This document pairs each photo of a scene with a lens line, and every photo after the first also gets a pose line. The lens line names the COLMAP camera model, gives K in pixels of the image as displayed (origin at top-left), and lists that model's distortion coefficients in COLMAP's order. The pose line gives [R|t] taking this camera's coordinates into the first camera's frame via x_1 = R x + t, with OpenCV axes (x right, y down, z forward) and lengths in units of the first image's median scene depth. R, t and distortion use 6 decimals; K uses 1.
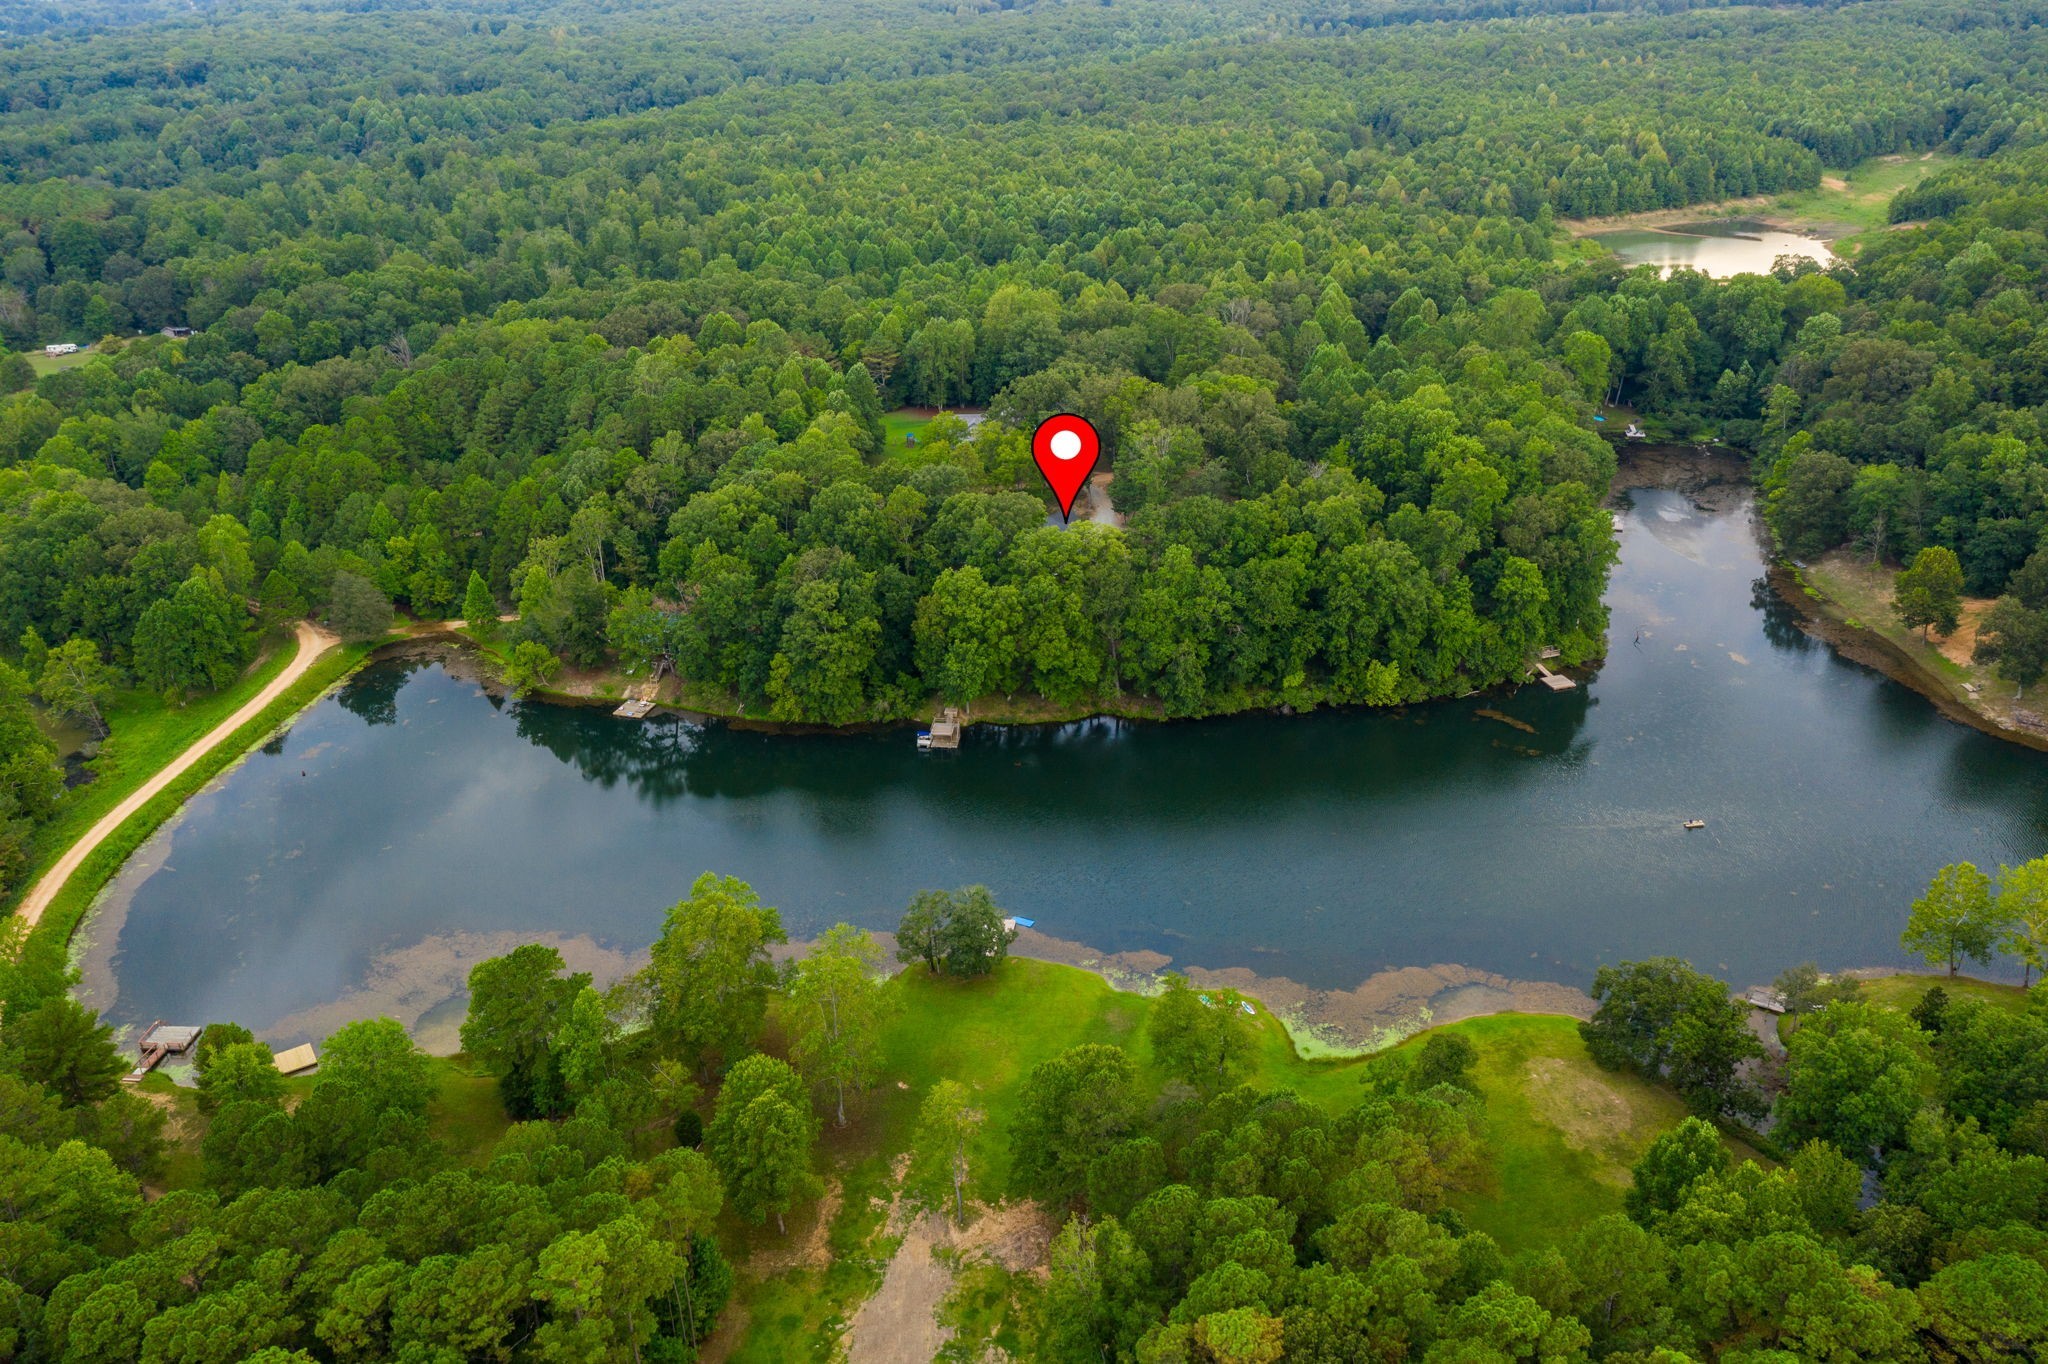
lens RADIAL K [[1482.9, 0, 1024.0], [0, 1482.9, 682.0], [0, 0, 1]] dist [-0.000752, -0.000385]
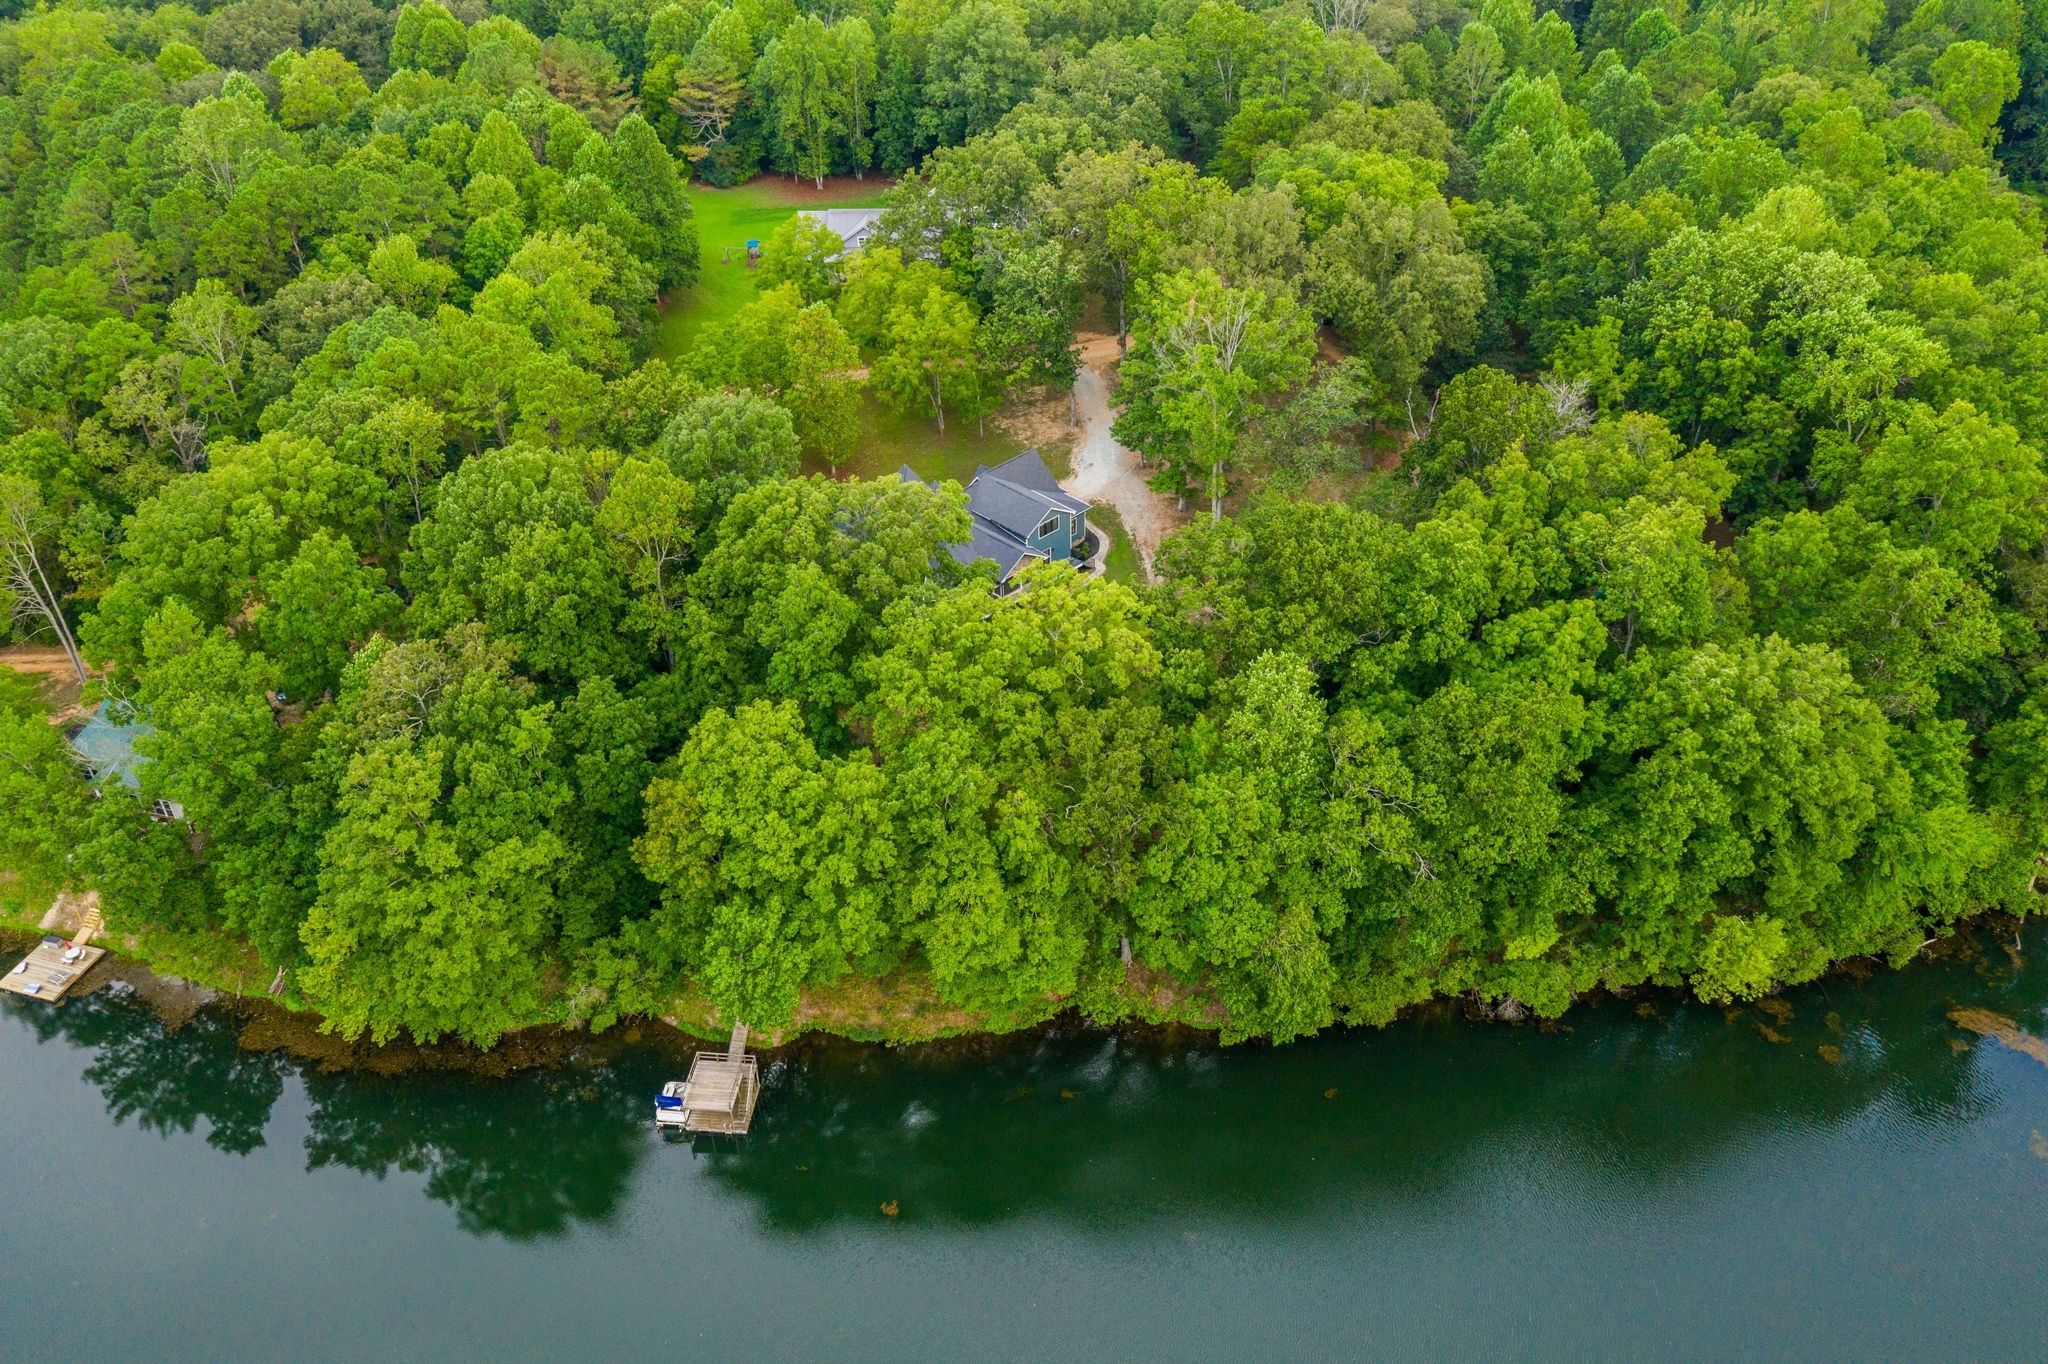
lens RADIAL K [[1587.3, 0, 1024.0], [0, 1587.3, 682.0], [0, 0, 1]] dist [0.014393, 0.002489]
pose [[0.999990, 0.000550, 0.004520, 0.030135], [-0.001337, 0.984395, 0.175966, -0.152420], [-0.004353, -0.175970, 0.984386, 0.534690]]
